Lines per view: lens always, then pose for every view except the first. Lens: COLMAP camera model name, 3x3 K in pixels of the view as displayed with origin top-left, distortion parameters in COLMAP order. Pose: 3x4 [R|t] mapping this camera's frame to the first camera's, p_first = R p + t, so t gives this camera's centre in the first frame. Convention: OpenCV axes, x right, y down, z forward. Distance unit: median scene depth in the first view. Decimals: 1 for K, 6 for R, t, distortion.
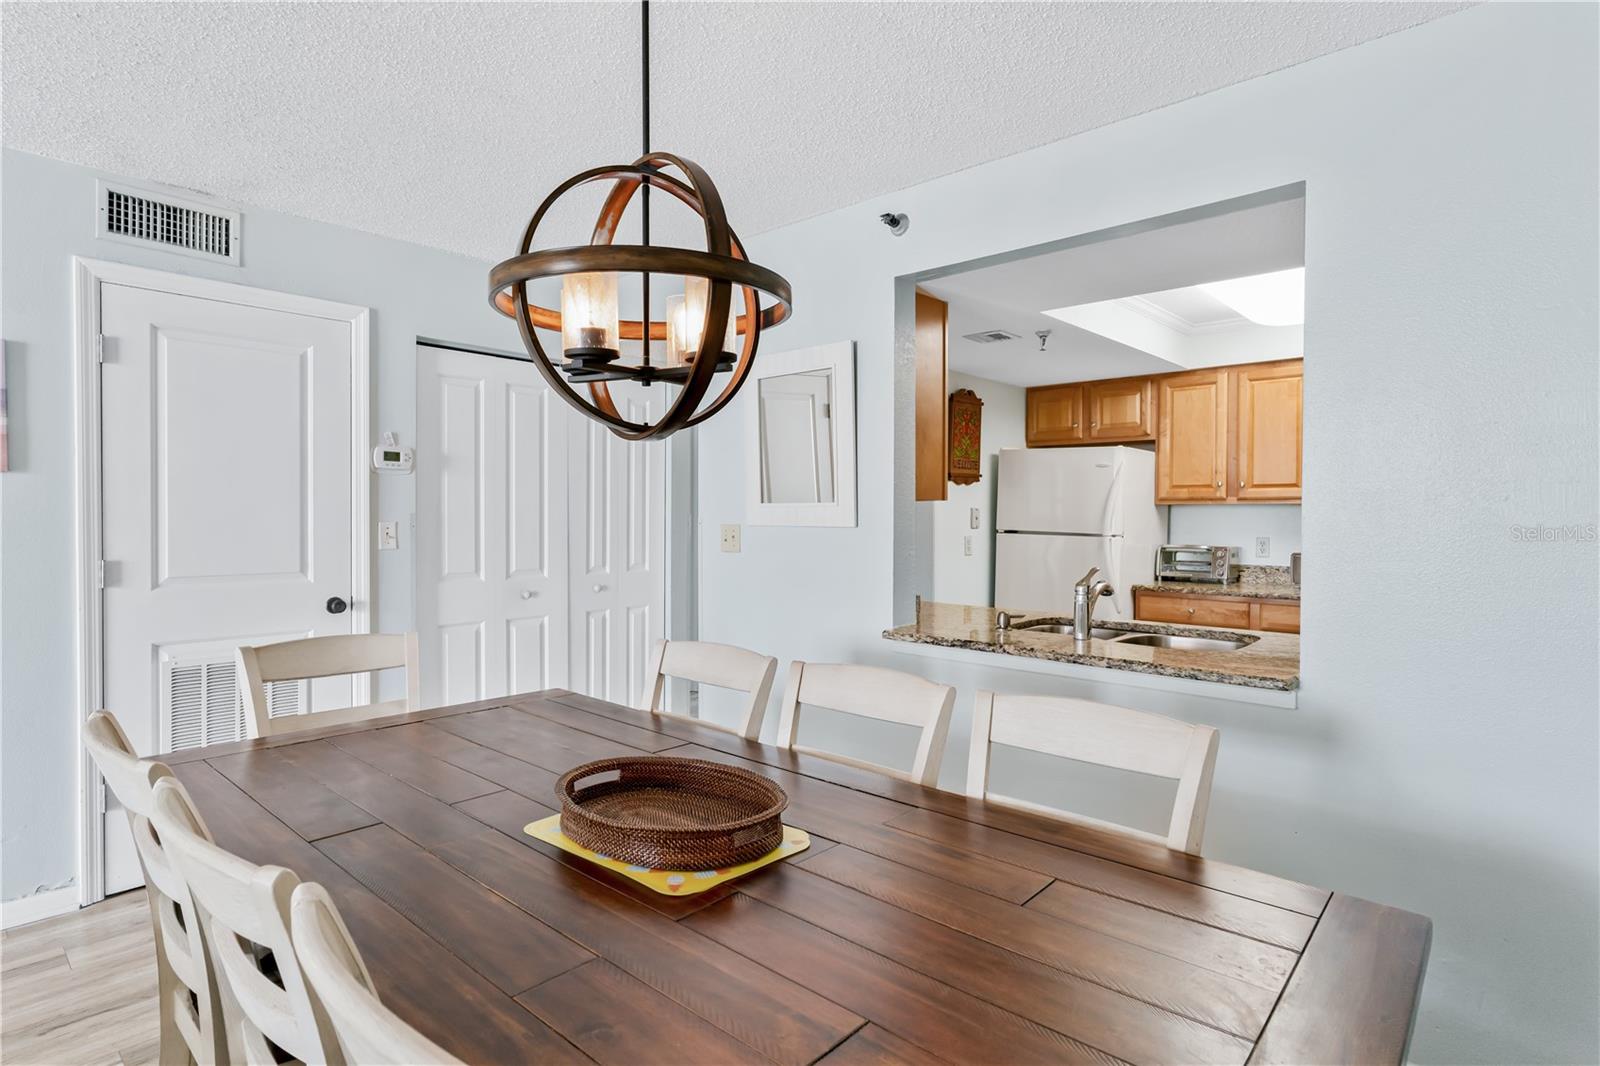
lens RADIAL K [[798.8, 0, 807.2], [0, 798.8, 527.5], [0, 0, 1]] dist [-0.014837, 0.001650]
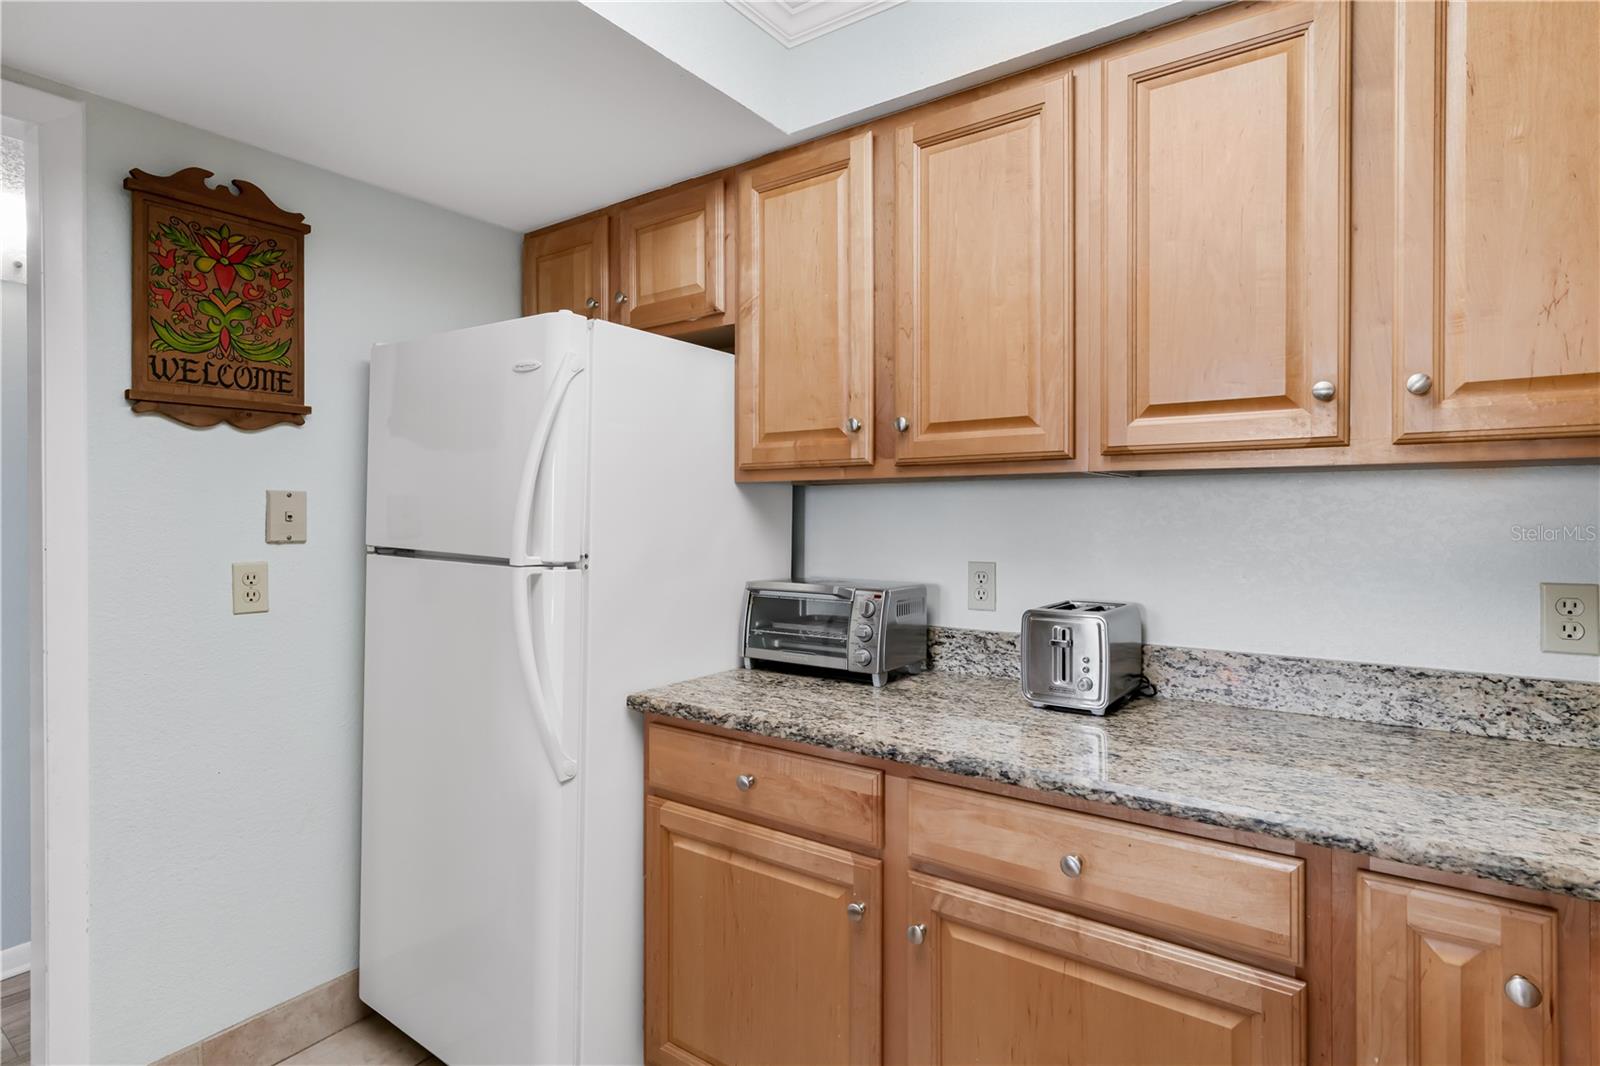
lens RADIAL K [[822.2, 0, 798.9], [0, 822.2, 514.7], [0, 0, 1]] dist [0.001992, 0.002150]
pose [[0.992384, -0.002478, 0.123159, 0.419910], [0.004800, 0.999816, -0.018567, -0.004143], [-0.123090, 0.019017, 0.992213, 0.580286]]
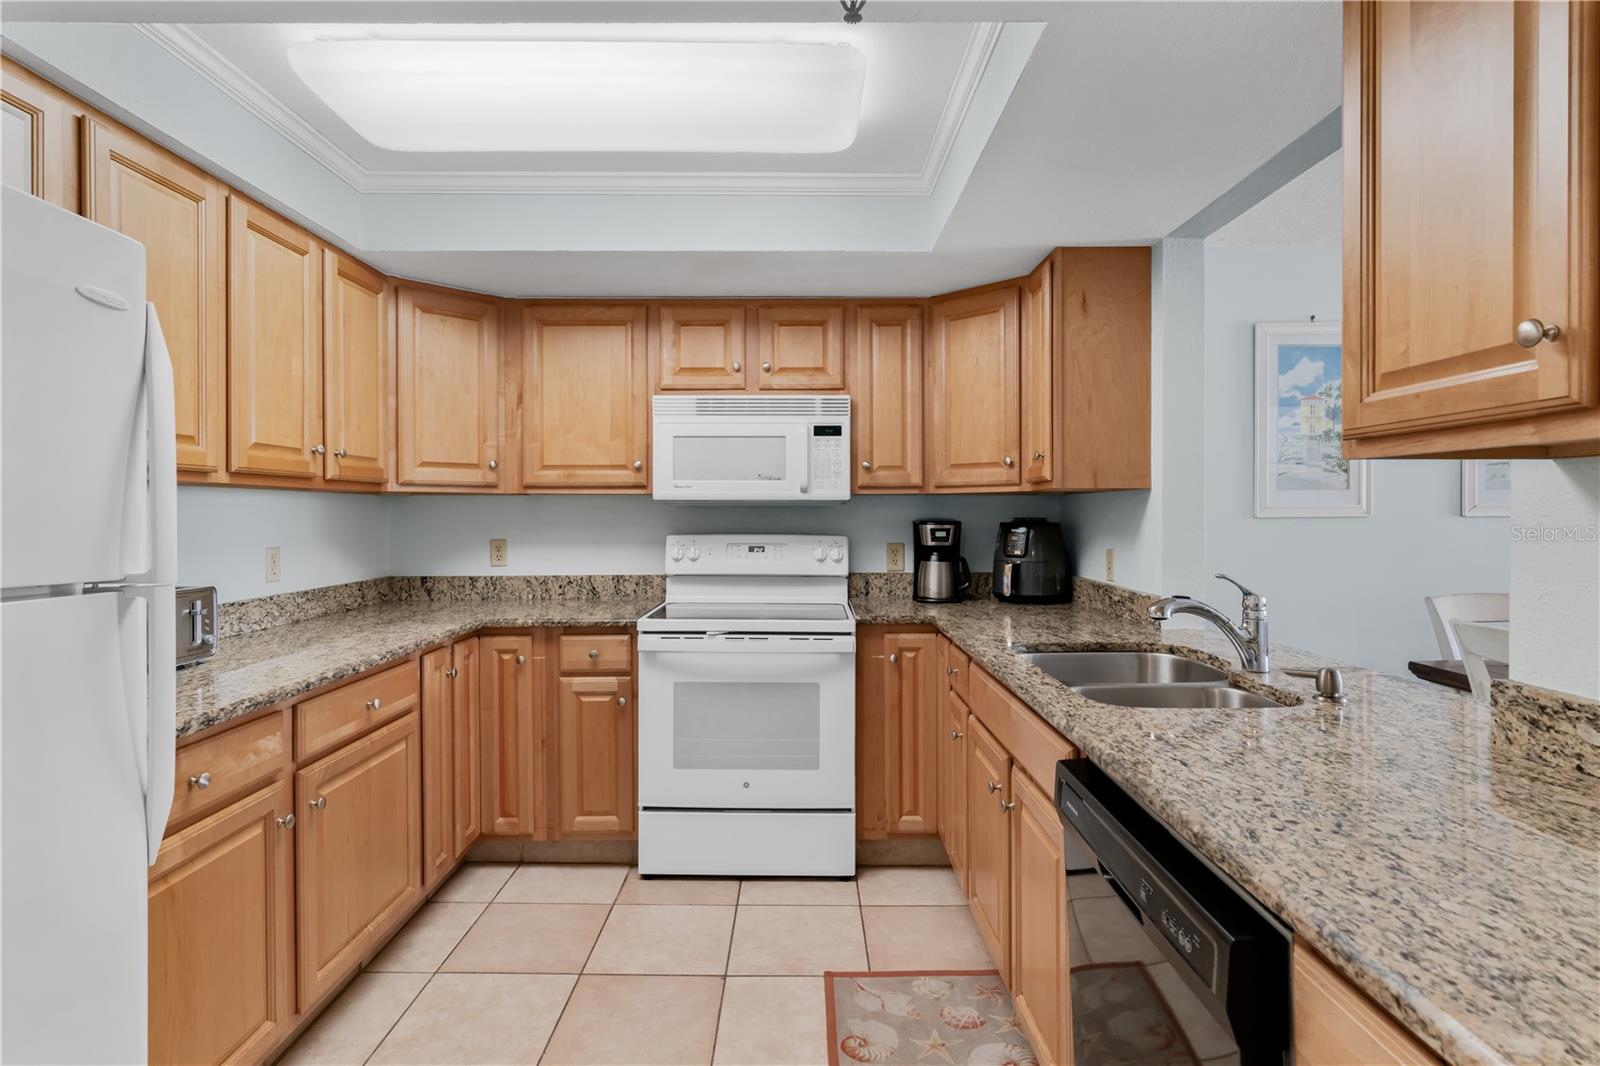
lens RADIAL K [[825.7, 0, 793.9], [0, 825.7, 508.7], [0, 0, 1]] dist [-0.012411, -0.000033]
pose [[-0.675972, 0.004165, 0.736916, 0.038844], [0.017199, 0.999801, 0.010126, -0.011528], [-0.736727, 0.019519, -0.675909, 0.953124]]
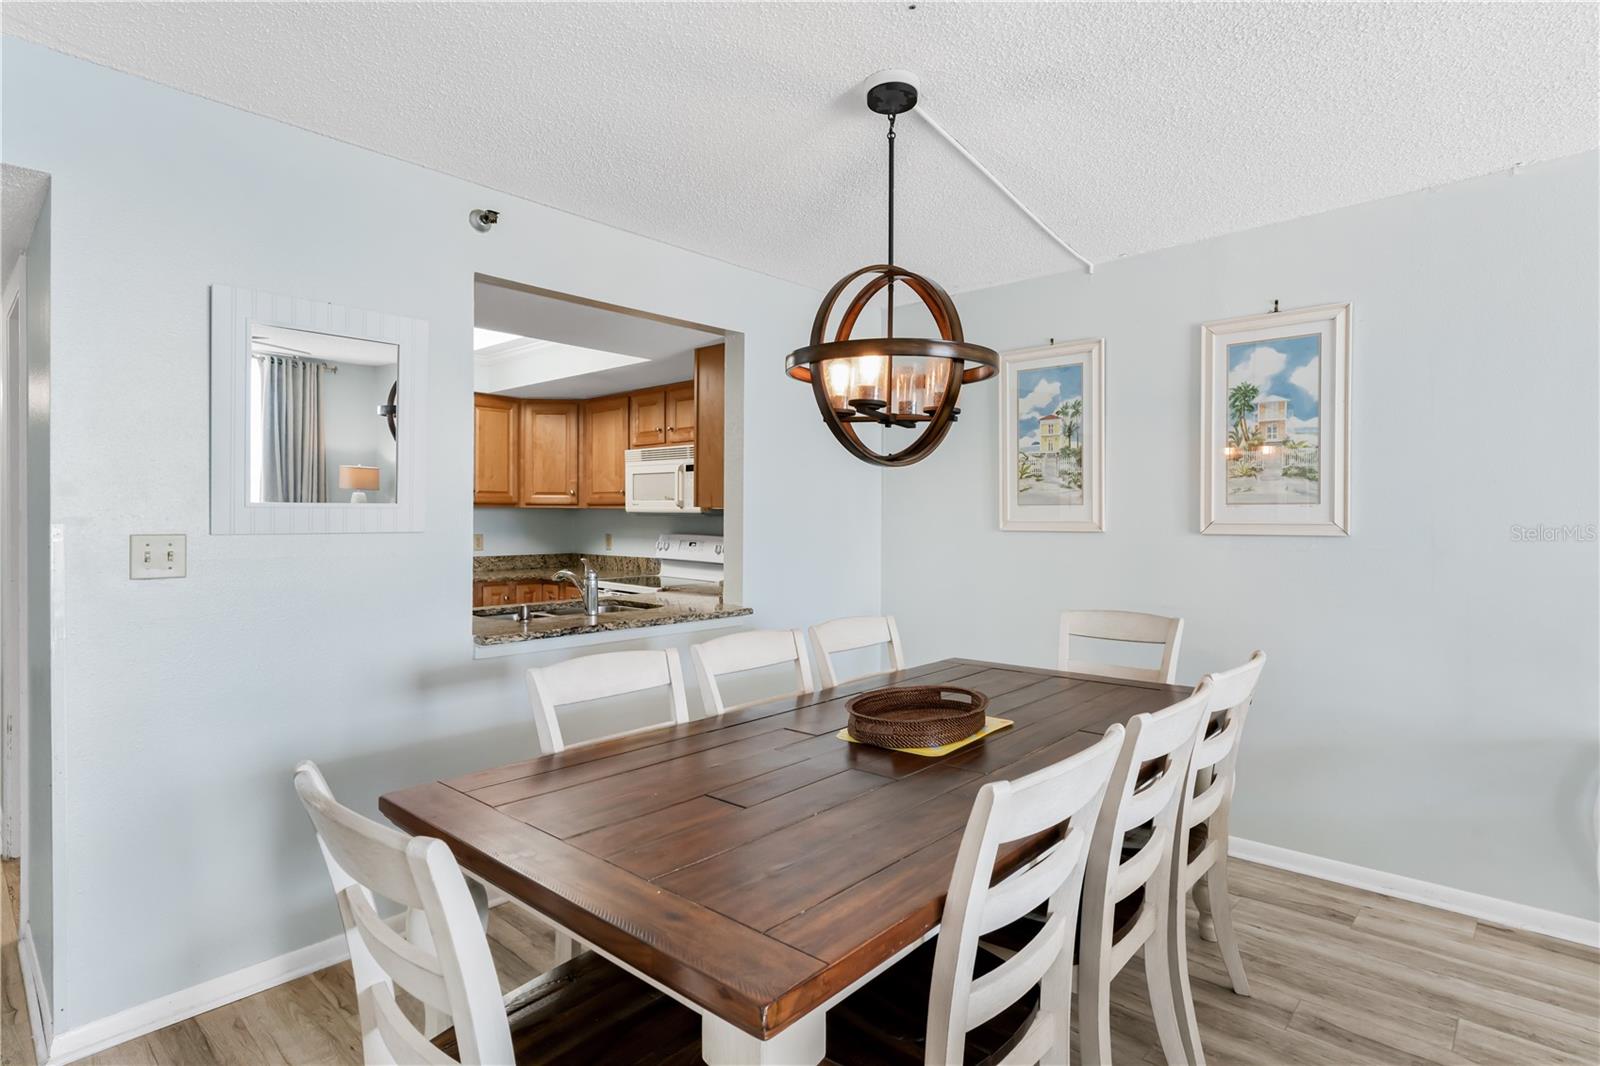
lens RADIAL K [[798.8, 0, 807.2], [0, 798.8, 527.5], [0, 0, 1]] dist [-0.014837, 0.001650]
pose [[-0.005225, -0.014032, 0.999888, -0.487375], [0.012736, 0.999820, 0.014098, -0.005327], [-0.999905, 0.012808, -0.005046, 0.339970]]
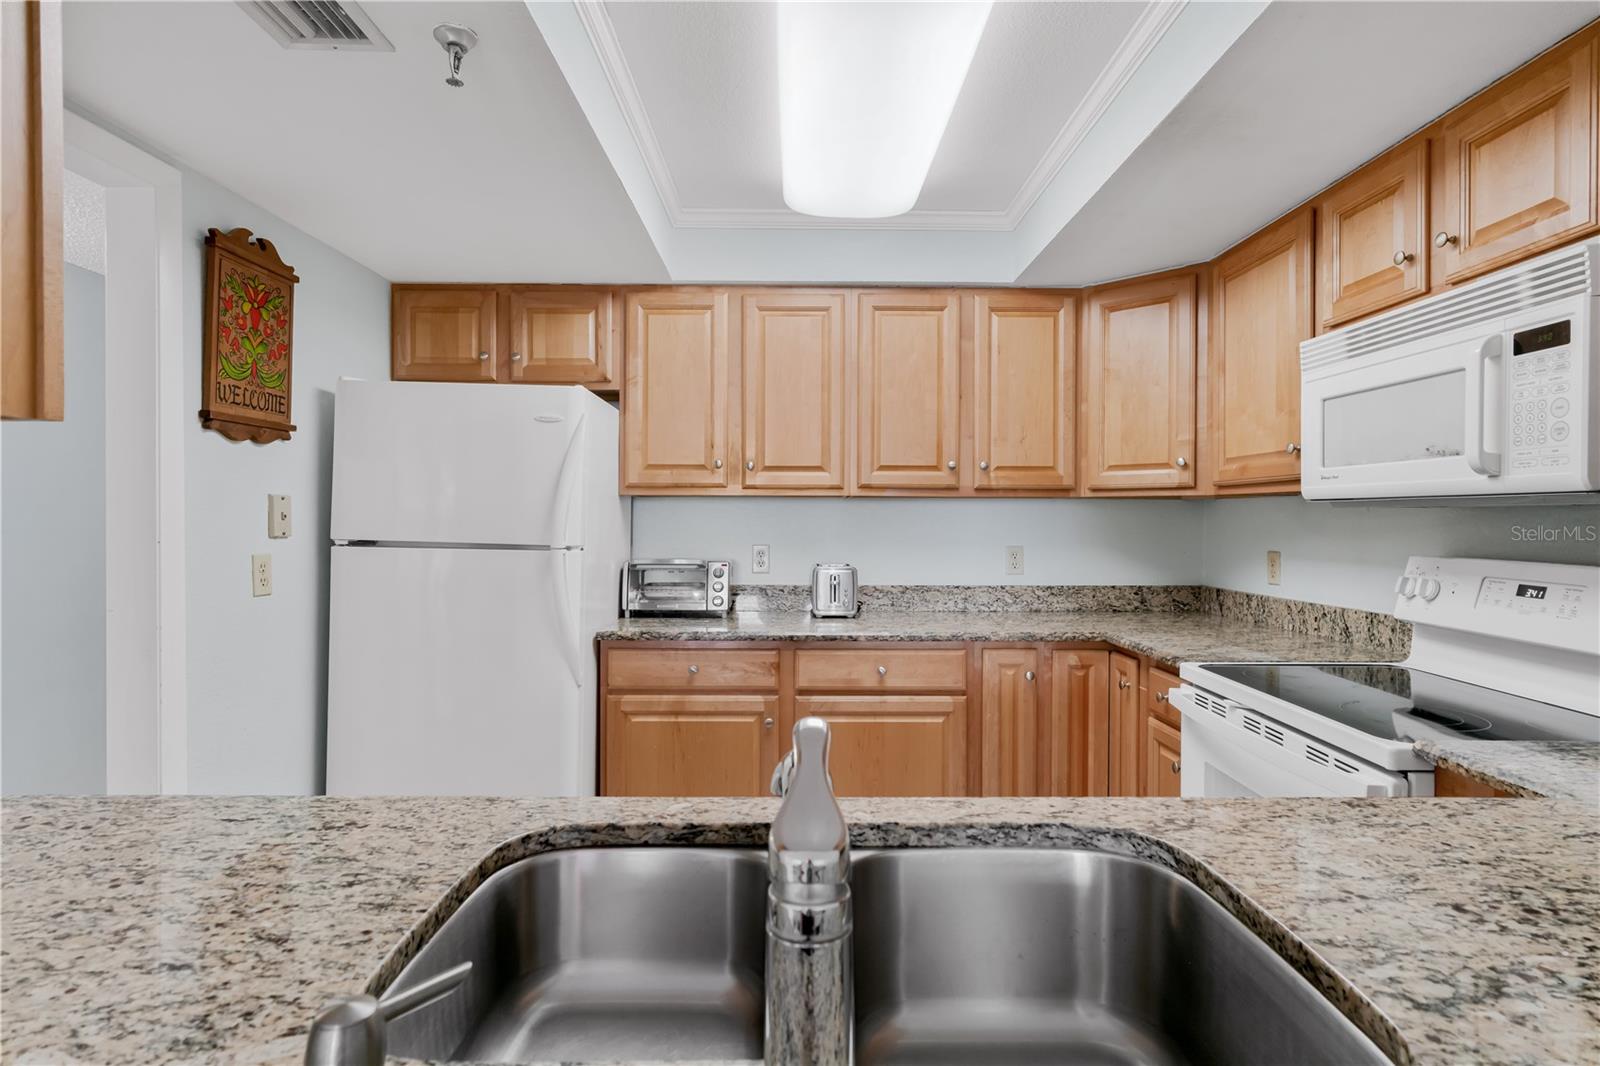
lens RADIAL K [[813.8, 0, 799.8], [0, 813.8, 525.2], [0, 0, 1]] dist [0.001478, -0.000101]
pose [[0.733534, -0.003689, 0.679643, 0.110667], [0.010716, 0.999924, -0.006138, -0.000037], [-0.679568, 0.011785, 0.733518, 0.444748]]
